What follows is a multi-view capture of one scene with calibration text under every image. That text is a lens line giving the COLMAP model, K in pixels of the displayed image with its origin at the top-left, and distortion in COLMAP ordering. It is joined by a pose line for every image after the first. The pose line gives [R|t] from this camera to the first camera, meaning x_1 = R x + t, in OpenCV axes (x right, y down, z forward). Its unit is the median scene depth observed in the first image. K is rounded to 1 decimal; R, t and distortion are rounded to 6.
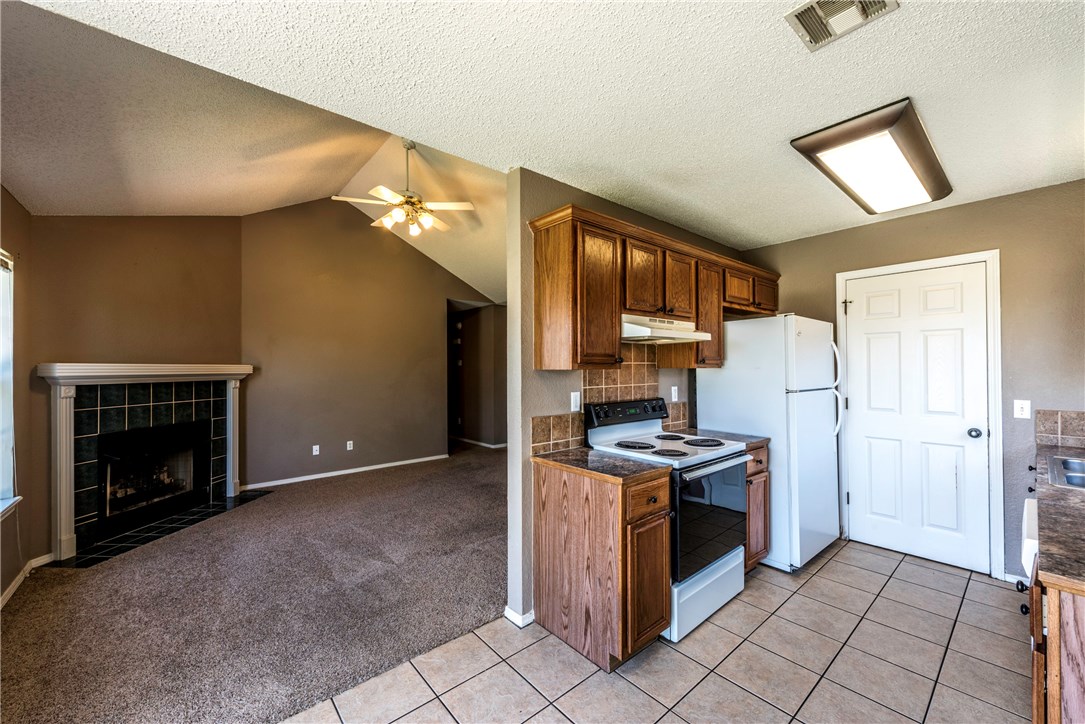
lens RADIAL K [[424.0, 0, 545.7], [0, 424.0, 364.3], [0, 0, 1]] dist [0.010001, -0.003516]
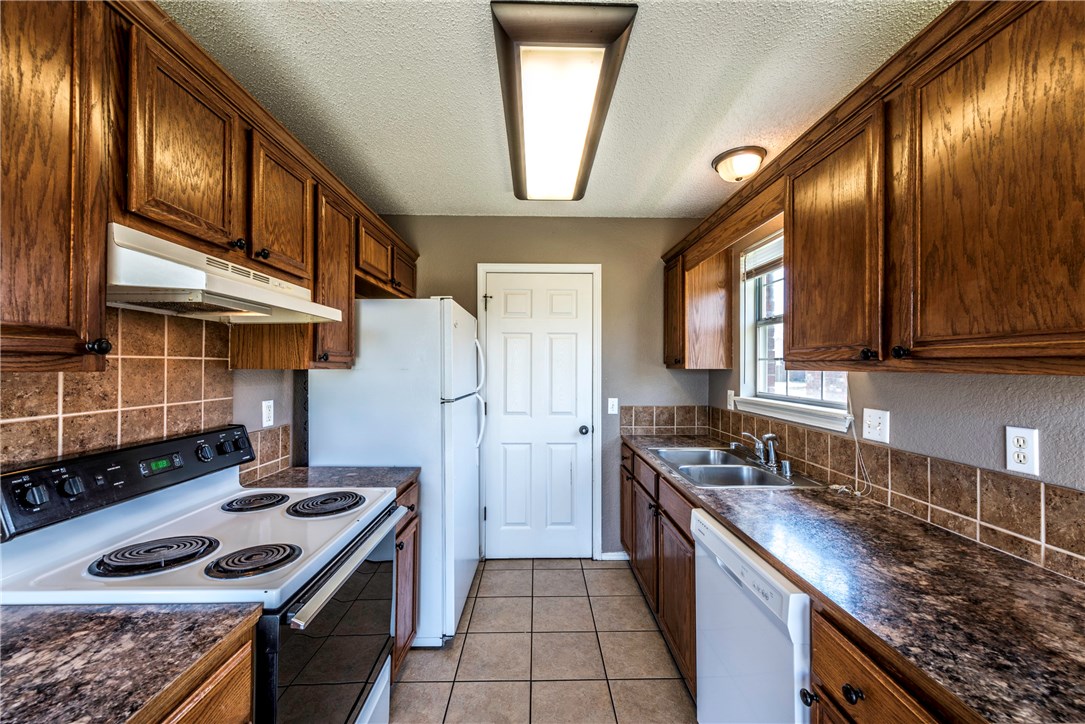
lens RADIAL K [[424.0, 0, 545.7], [0, 424.0, 364.3], [0, 0, 1]] dist [0.010001, -0.003516]
pose [[0.638908, 0.013189, 0.769170, 0.111313], [-0.011910, 0.999903, -0.007253, 0.002884], [-0.769191, -0.004527, 0.639003, 0.380822]]
